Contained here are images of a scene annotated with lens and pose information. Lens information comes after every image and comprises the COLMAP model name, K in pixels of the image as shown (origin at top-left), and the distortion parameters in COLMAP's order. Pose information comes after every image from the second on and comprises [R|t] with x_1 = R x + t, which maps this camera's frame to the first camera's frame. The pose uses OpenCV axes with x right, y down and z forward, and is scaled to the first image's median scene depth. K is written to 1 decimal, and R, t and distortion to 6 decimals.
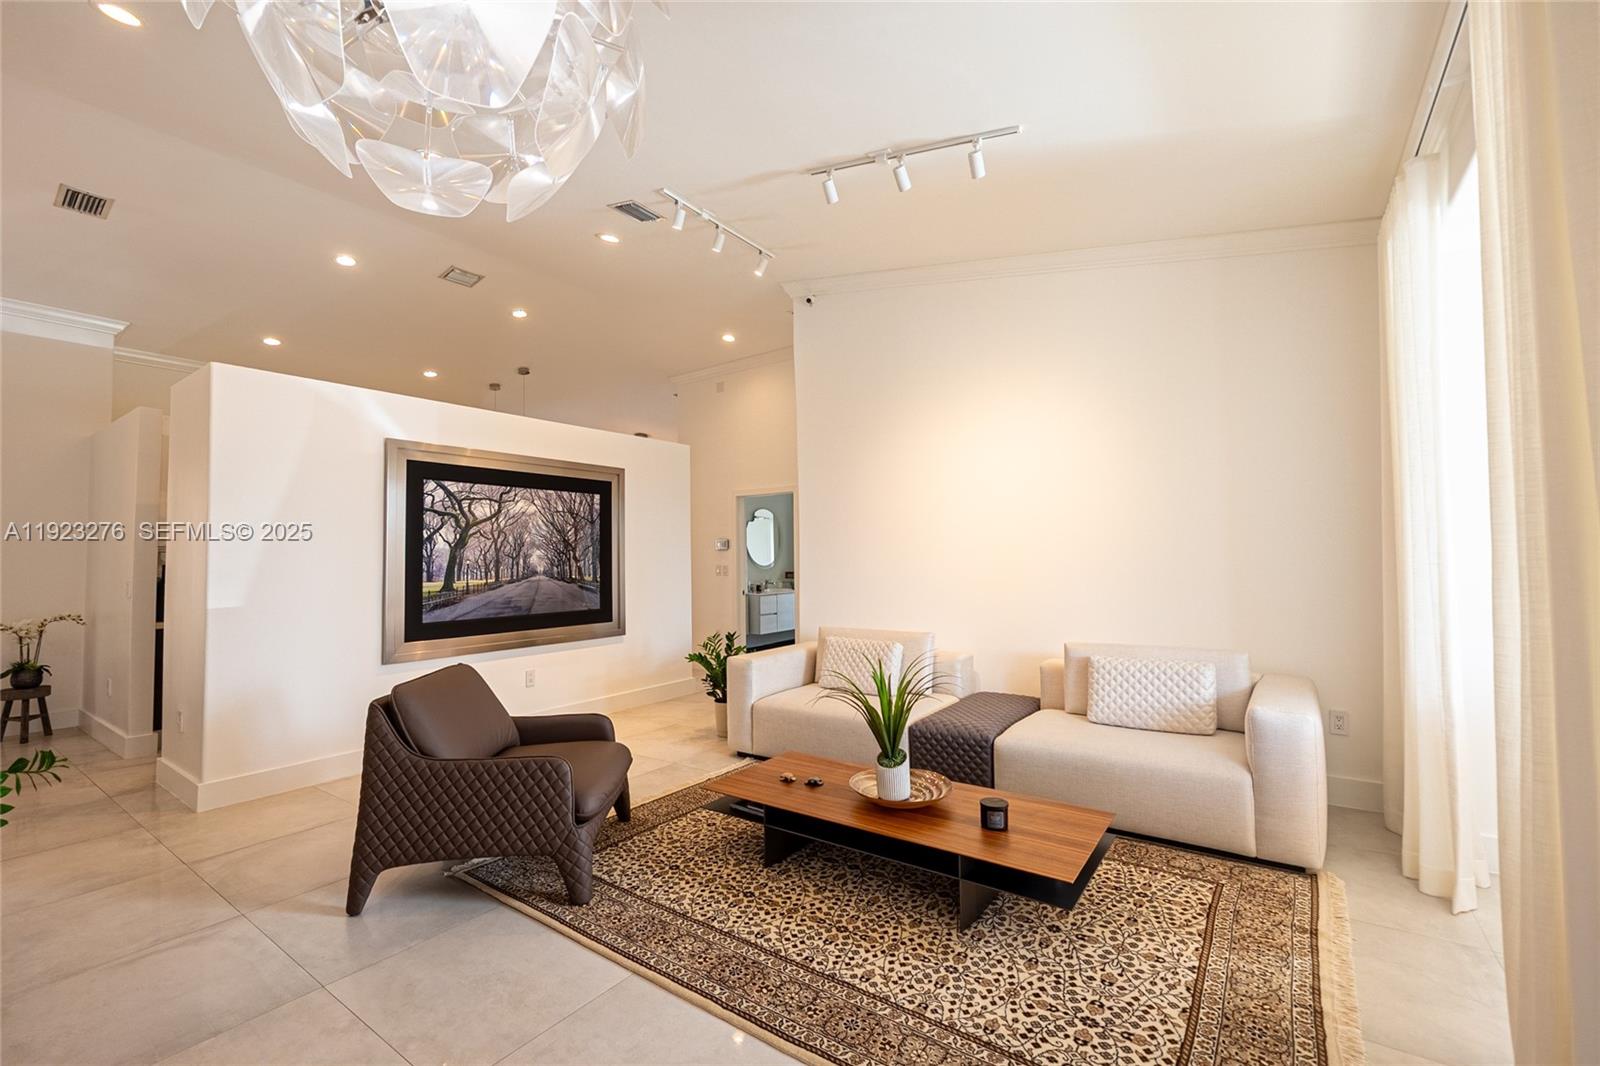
lens RADIAL K [[667.0, 0, 801.2], [0, 667.0, 541.9], [0, 0, 1]] dist [-0.002285, -0.000312]
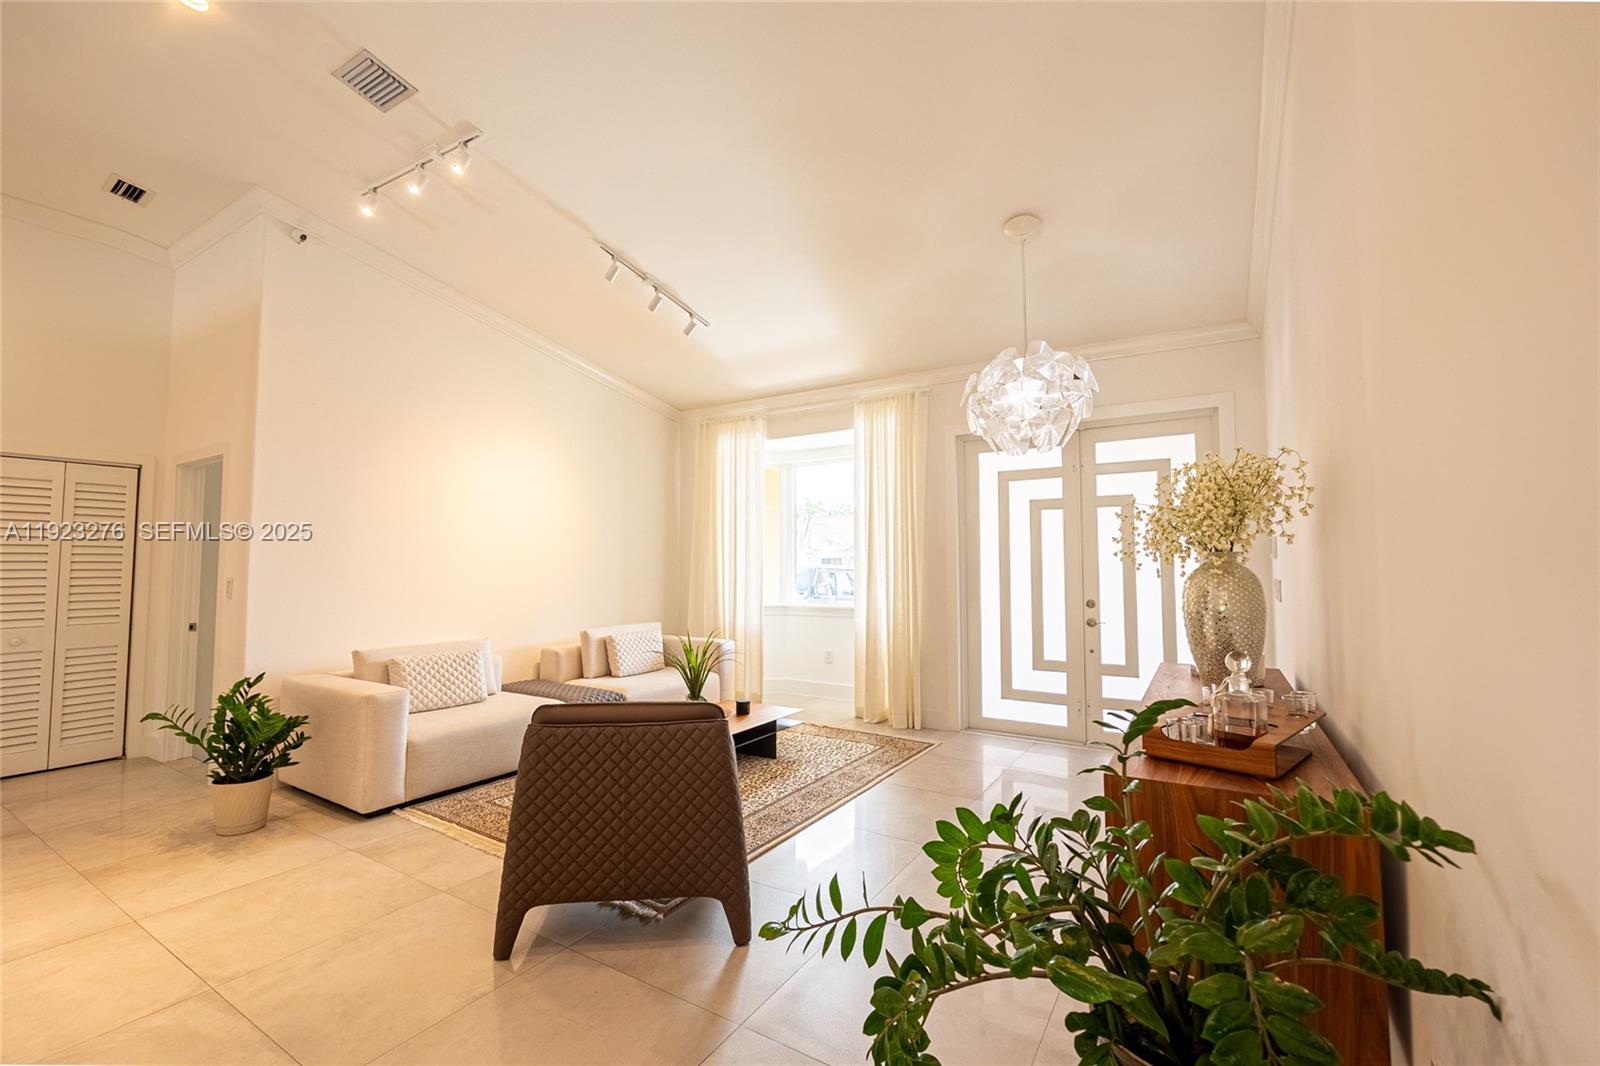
lens RADIAL K [[673.8, 0, 794.3], [0, 673.8, 527.3], [0, 0, 1]] dist [-0.007903, -0.000181]
pose [[-0.063203, 0.068449, 0.995651, -1.363504], [-0.034065, 0.996916, -0.070699, 0.028237], [-0.997419, -0.038385, -0.060677, 0.824381]]
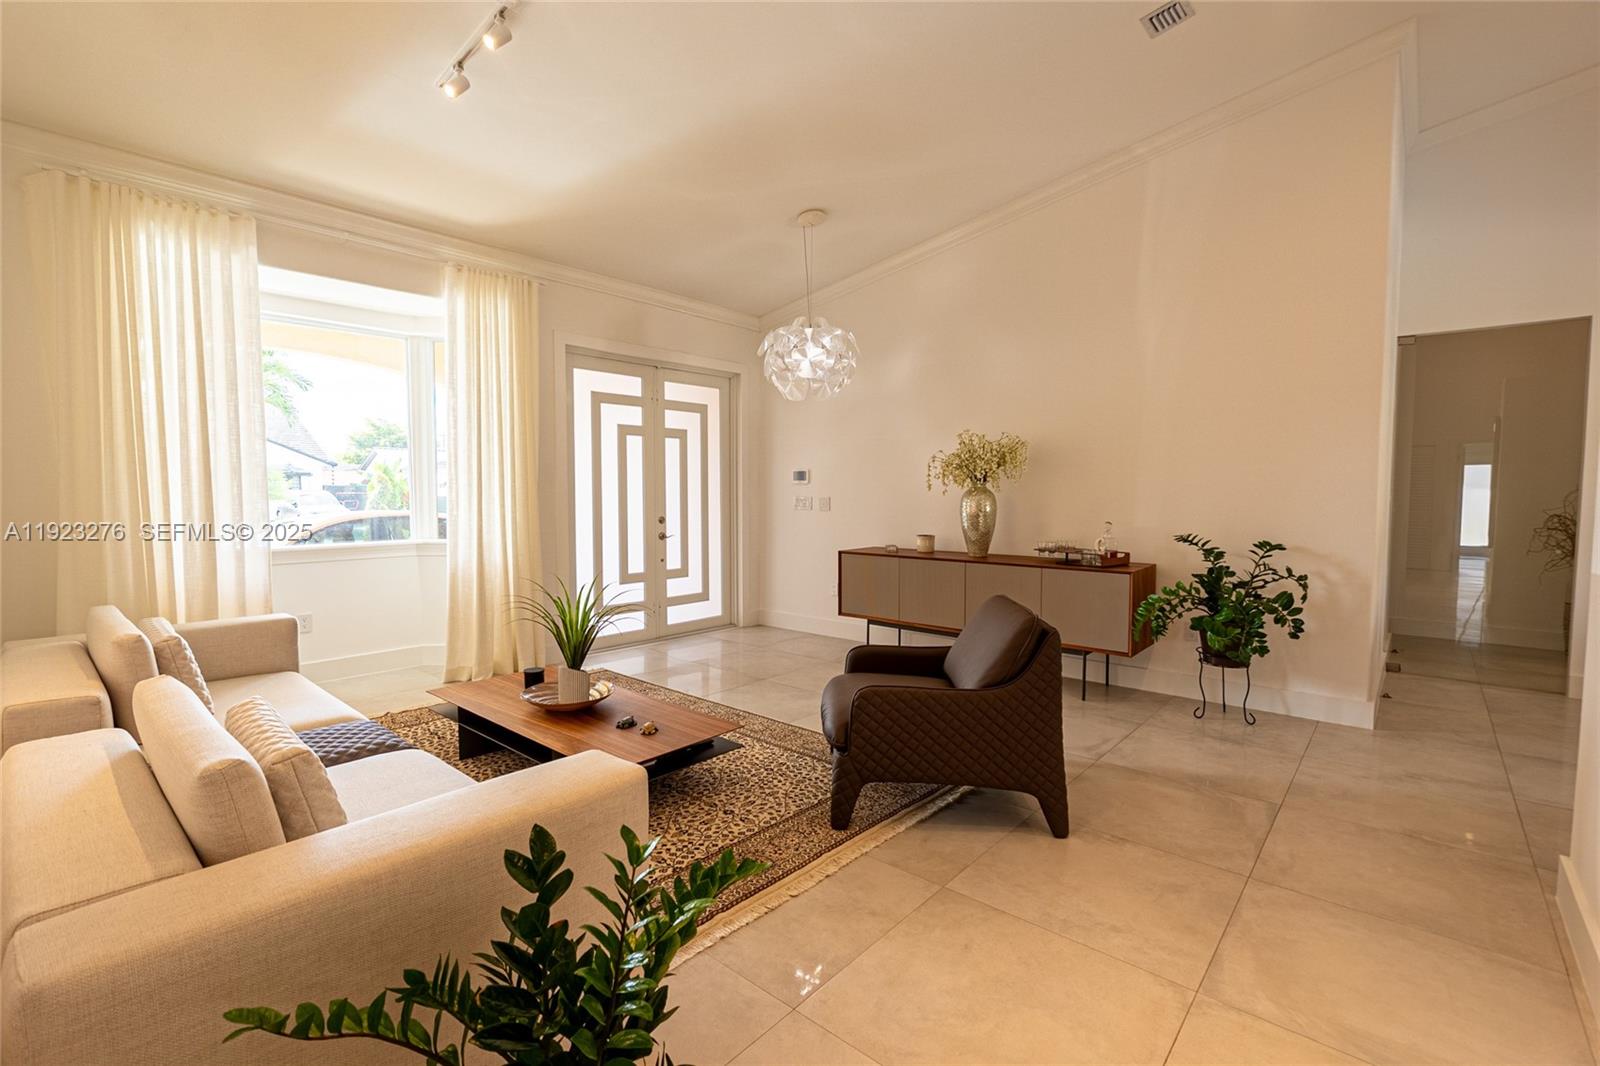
lens RADIAL K [[715.5, 0, 805.0], [0, 715.5, 509.5], [0, 0, 1]] dist [0.000725, -0.000069]
pose [[-0.995655, 0.002321, 0.093095, -0.333501], [0.001474, 0.999957, -0.009162, 0.063483], [-0.093112, -0.008985, -0.995615, 2.008504]]
